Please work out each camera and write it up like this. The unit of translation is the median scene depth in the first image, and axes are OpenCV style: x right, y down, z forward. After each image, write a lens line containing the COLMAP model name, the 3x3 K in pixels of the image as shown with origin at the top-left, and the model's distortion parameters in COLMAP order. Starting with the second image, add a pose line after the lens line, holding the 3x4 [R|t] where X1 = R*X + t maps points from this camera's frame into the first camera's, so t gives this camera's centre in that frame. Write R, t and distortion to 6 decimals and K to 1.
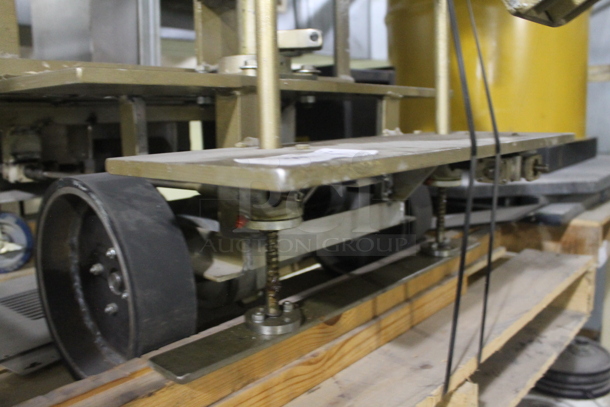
lens RADIAL K [[508.5, 0, 305.0], [0, 508.5, 203.5], [0, 0, 1]] dist [-0.078536, 0.003949]
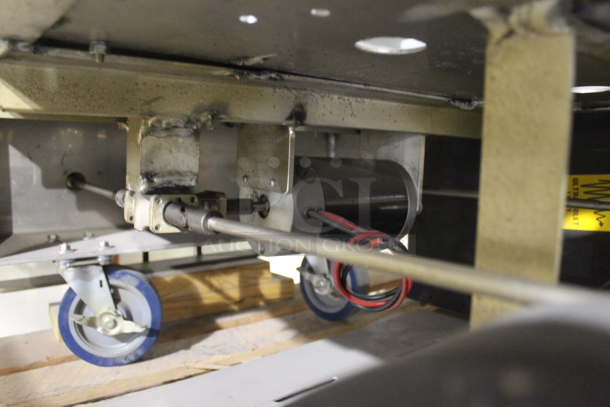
lens RADIAL K [[502.7, 0, 305.0], [0, 502.7, 203.5], [0, 0, 1]] dist [-0.188321, 0.000625]
pose [[0.979219, 0.058997, -0.194034, -0.326321], [-0.072203, 0.995480, -0.061698, -0.050604], [0.189517, 0.074426, 0.979053, 0.532209]]
